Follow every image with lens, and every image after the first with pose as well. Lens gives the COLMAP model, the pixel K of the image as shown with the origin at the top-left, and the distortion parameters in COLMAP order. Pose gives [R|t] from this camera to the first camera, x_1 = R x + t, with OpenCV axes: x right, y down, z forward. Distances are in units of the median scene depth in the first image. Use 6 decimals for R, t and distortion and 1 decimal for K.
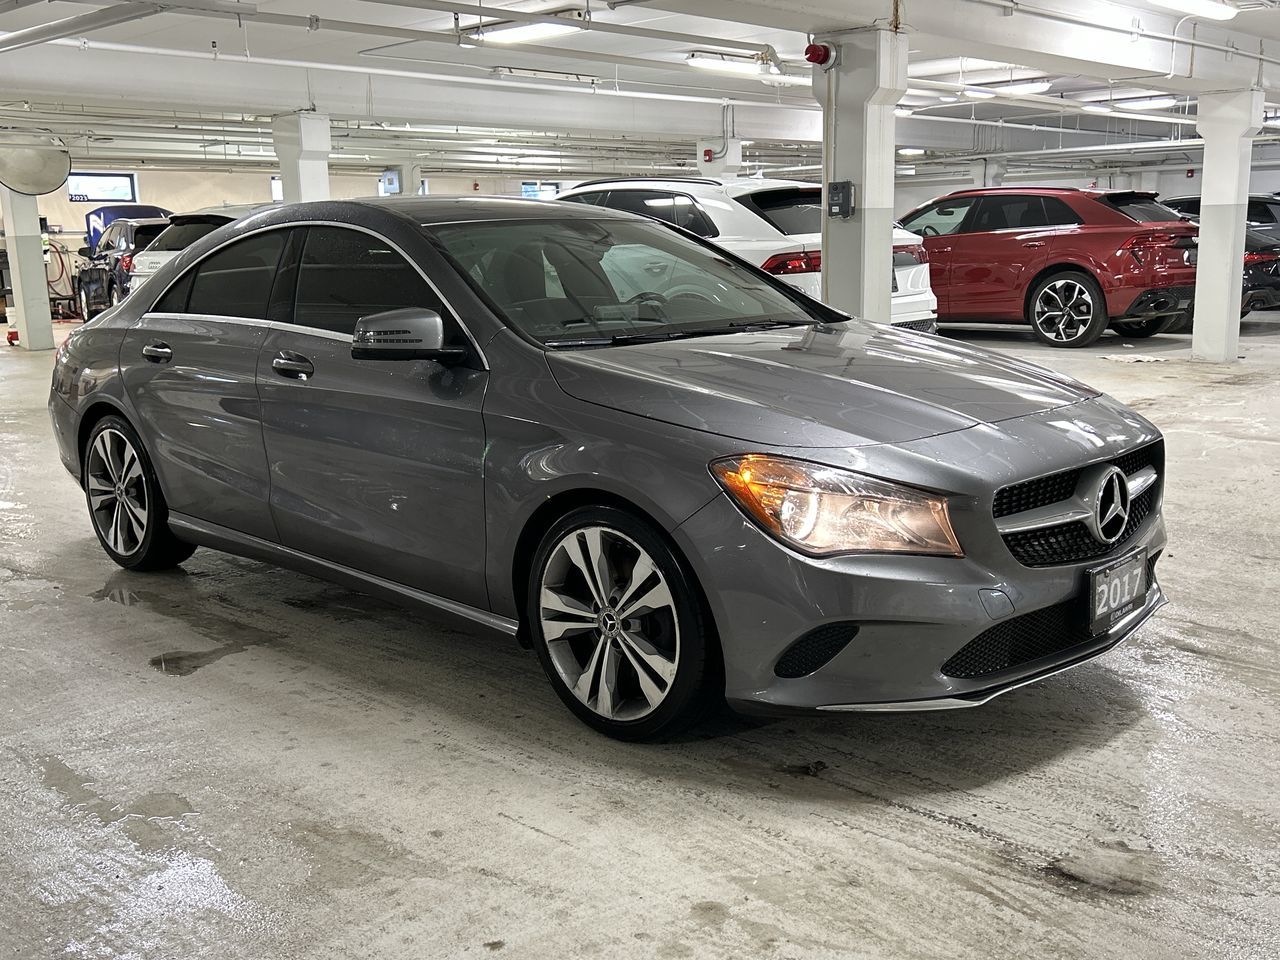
lens RADIAL K [[1287.8, 0, 646.5], [0, 1287.8, 479.9], [0, 0, 1]] dist [0.050113, 0.000000]
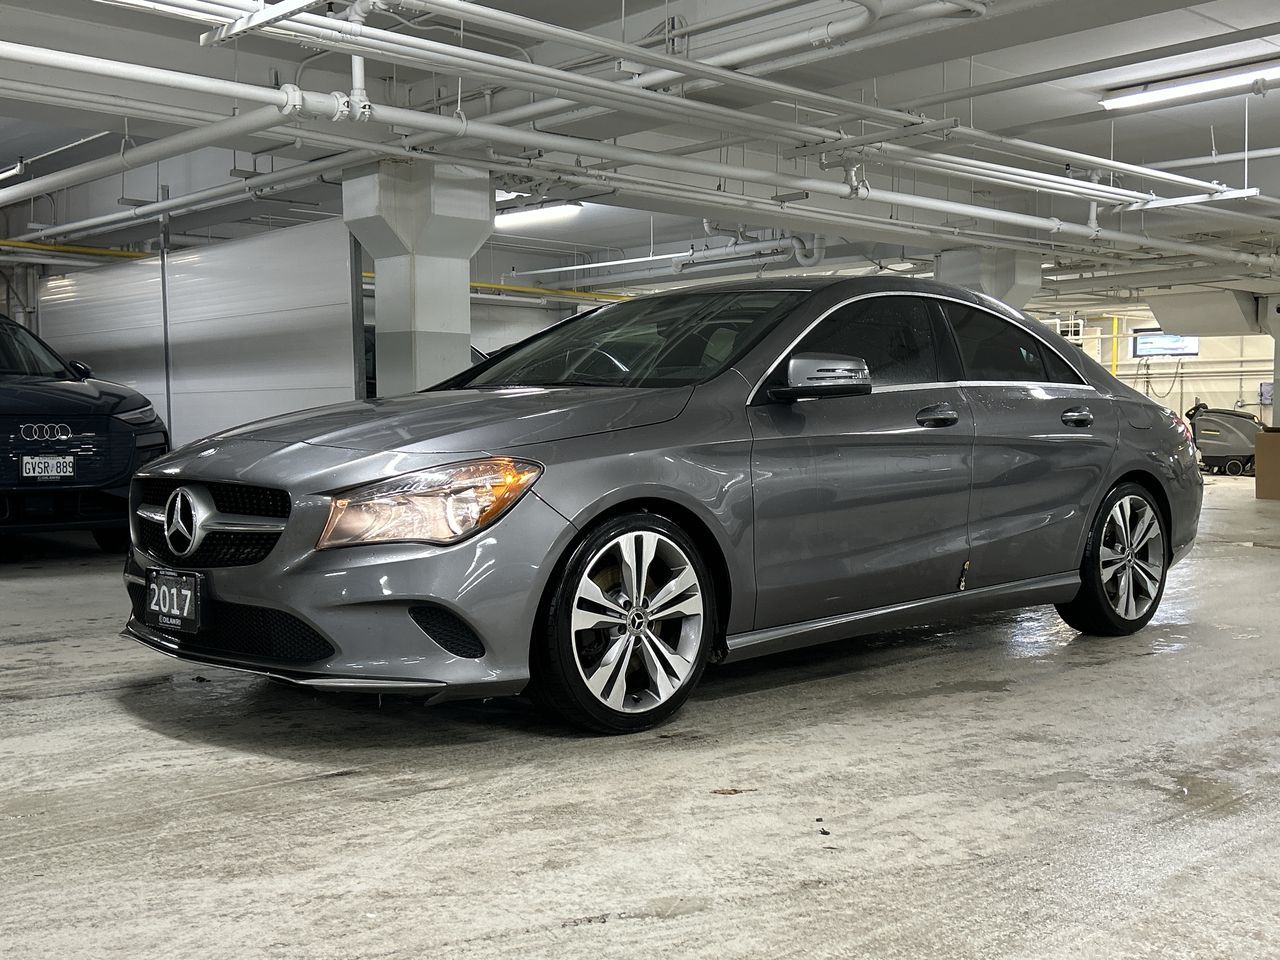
lens RADIAL K [[1413.1, 0, 638.0], [0, 1413.1, 481.2], [0, 0, 1]] dist [0.064189, 0.000000]
pose [[-0.061480, 0.064838, -0.996000, 1.456056], [-0.188253, 0.979224, 0.075366, -0.169749], [0.980194, 0.192134, -0.047997, 1.354239]]
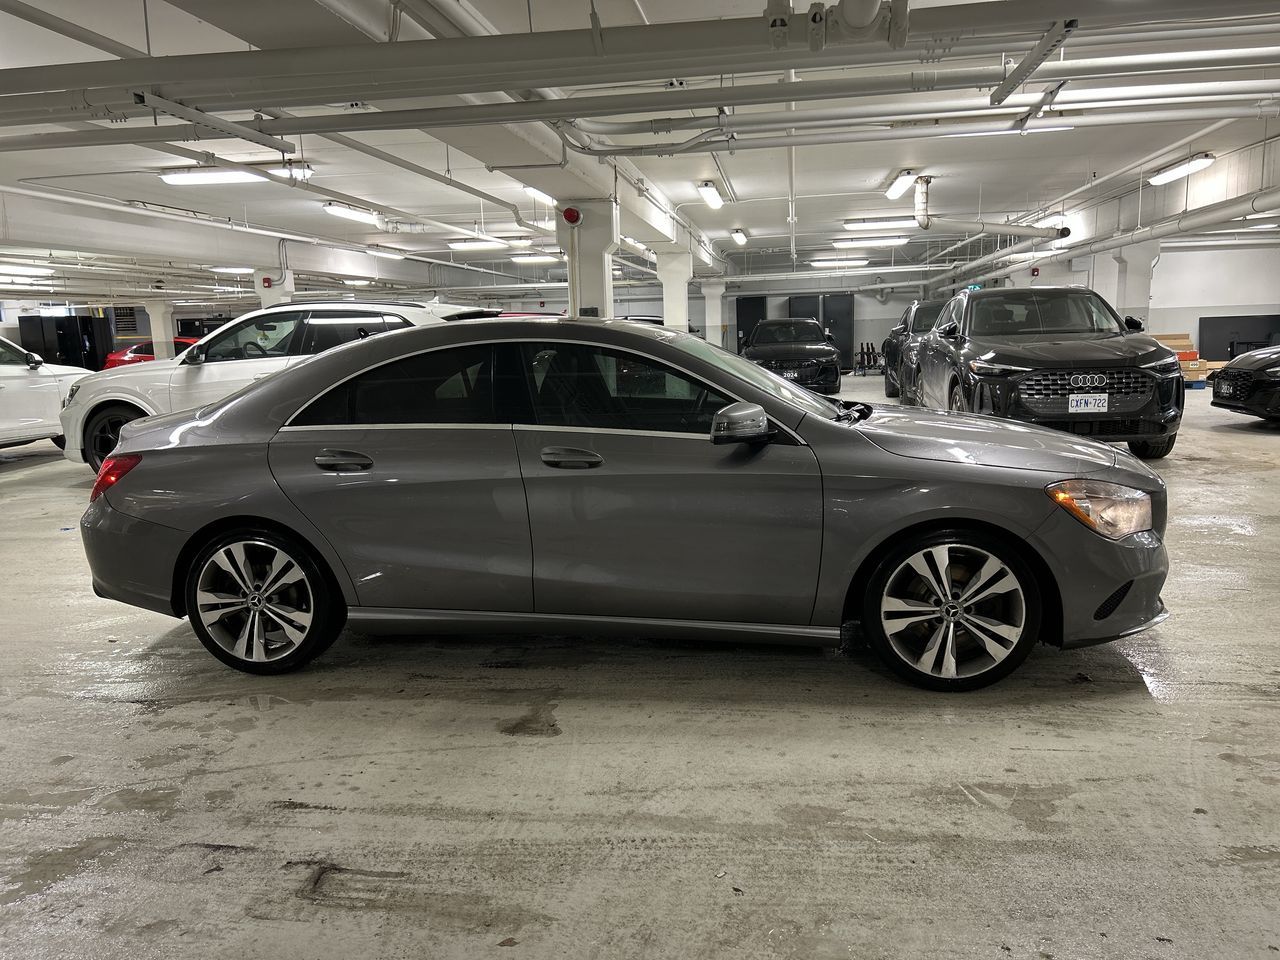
lens RADIAL K [[958.4, 0, 645.8], [0, 958.4, 490.6], [0, 0, 1]] dist [0.054530, -0.054796]
pose [[0.820350, -0.098969, 0.563233, -0.864320], [0.120240, 0.992745, -0.000688, -0.059873], [-0.559078, 0.068287, 0.826298, 0.281798]]
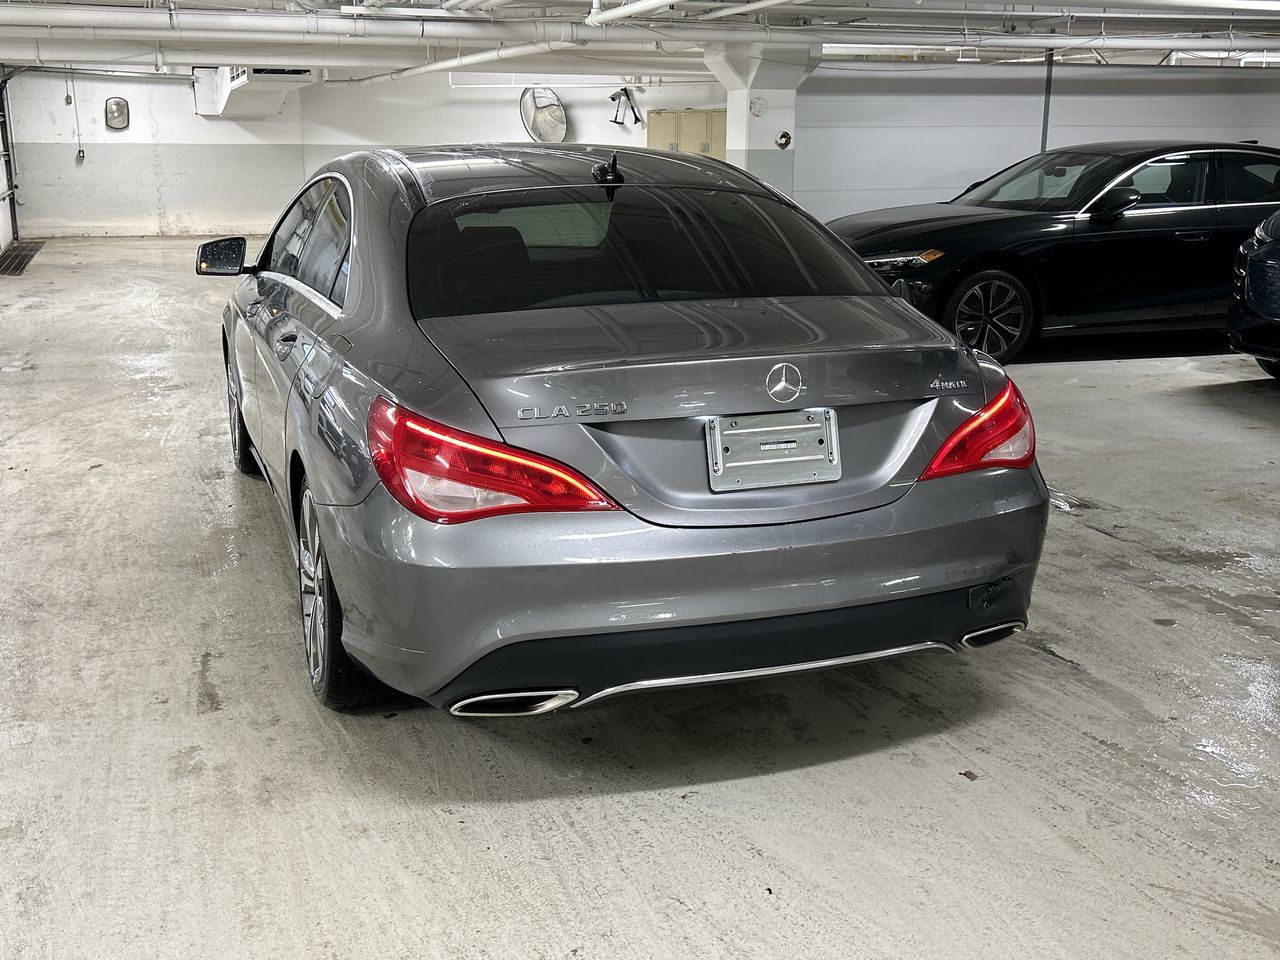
lens RADIAL K [[1340.3, 0, 632.3], [0, 1340.3, 482.2], [0, 0, 1]] dist [0.038993, 0.000000]
pose [[-0.894900, -0.087585, 0.437587, -0.915296], [0.102845, 0.913681, 0.393205, -0.511710], [-0.434254, 0.396883, -0.808646, 2.553697]]
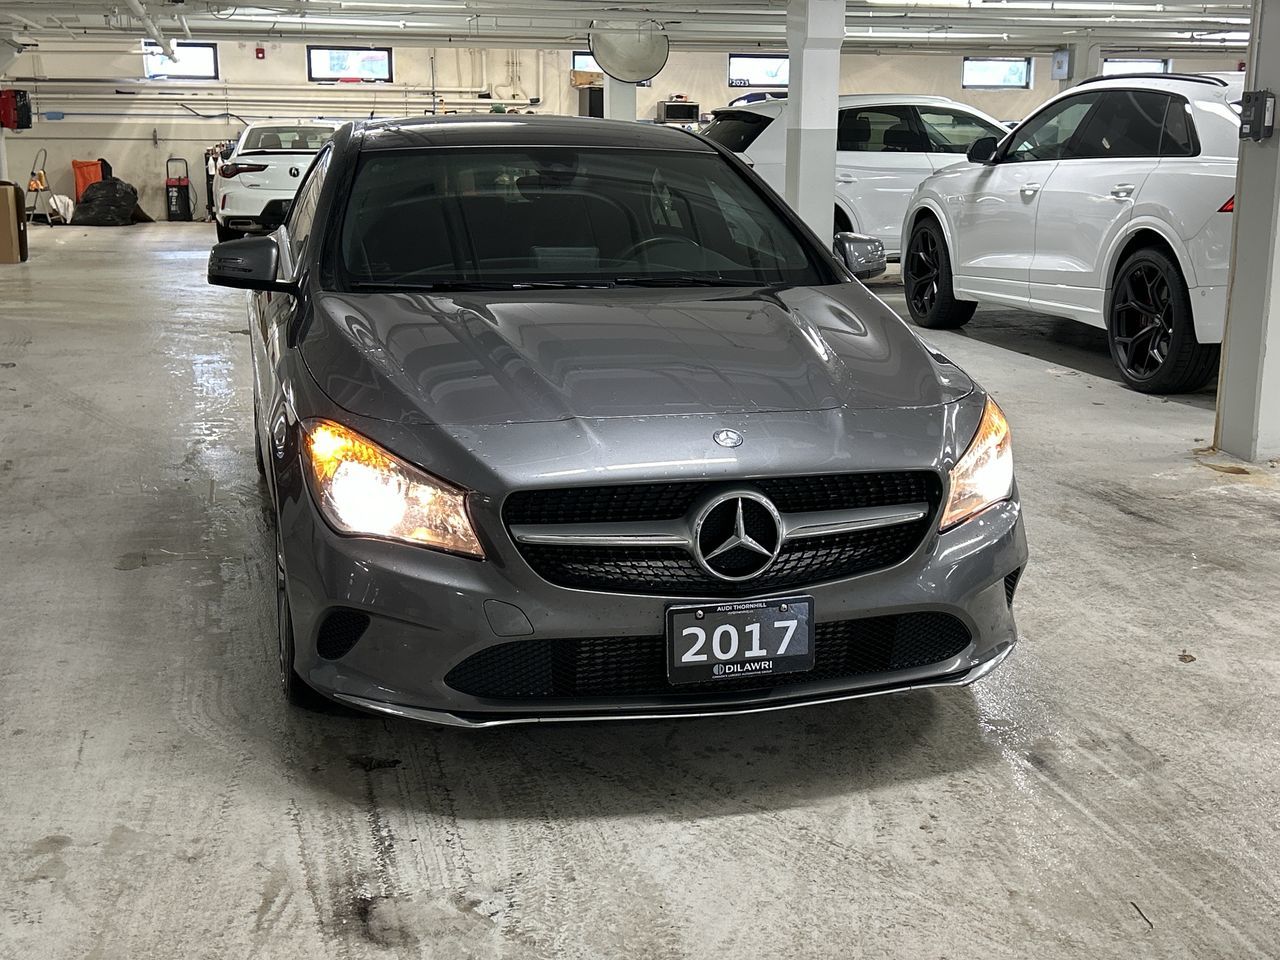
lens RADIAL K [[1618.7, 0, 644.1], [0, 1618.7, 471.6], [0, 0, 1]] dist [0.063298, 0.000000]
pose [[0.846777, 0.136520, -0.514131, 0.781533], [-0.123223, 0.990559, 0.060080, -0.070626], [0.517479, 0.012478, 0.855605, 0.090108]]
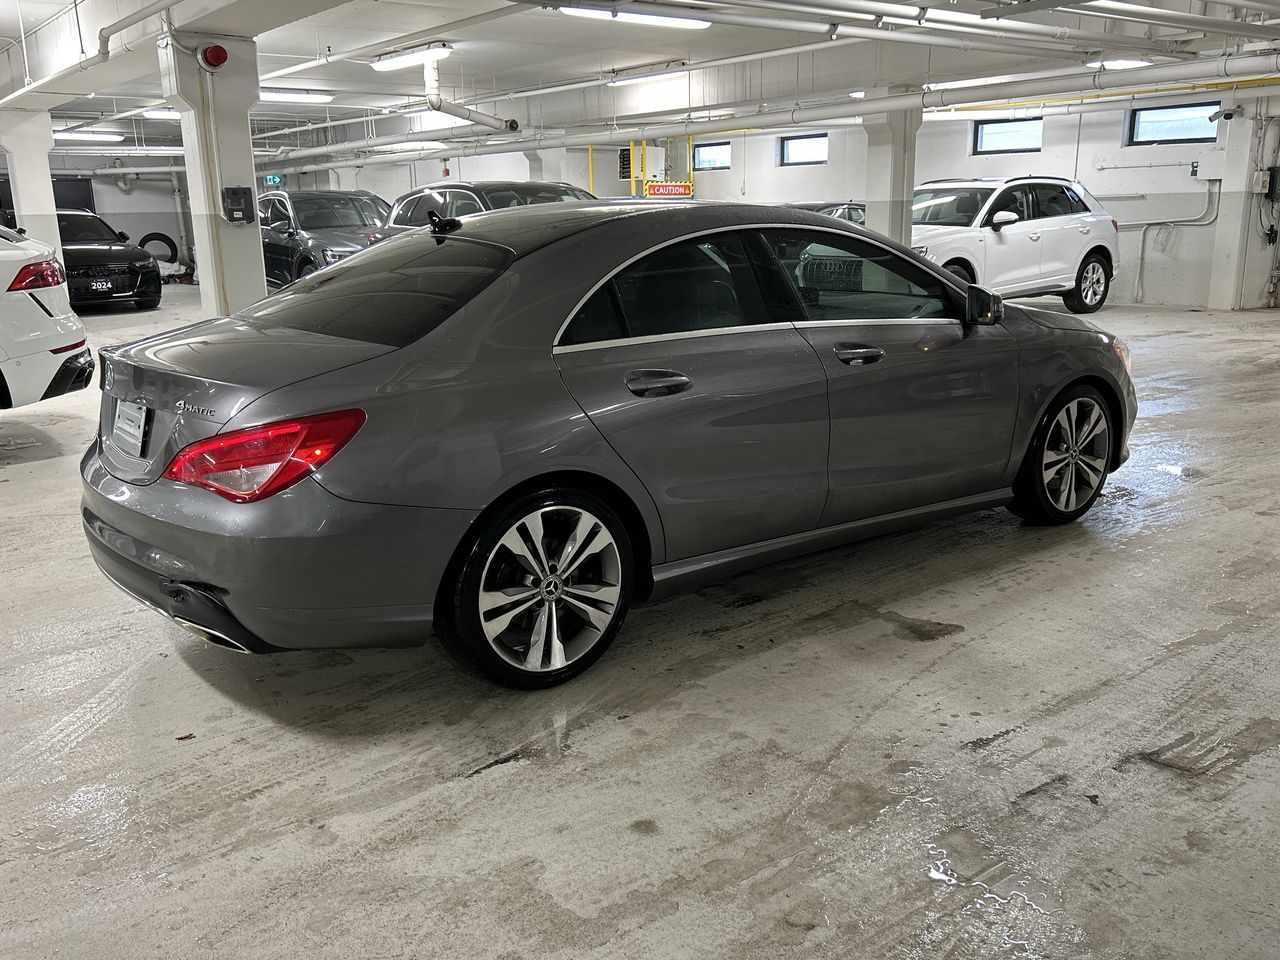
lens RADIAL K [[1120.7, 0, 643.2], [0, 1120.7, 485.0], [0, 0, 1]] dist [0.060850, -0.064181]
pose [[0.153688, -0.220667, 0.963165, -1.518386], [0.200174, 0.961487, 0.188342, -0.239789], [-0.967631, 0.163854, 0.191941, 1.222494]]
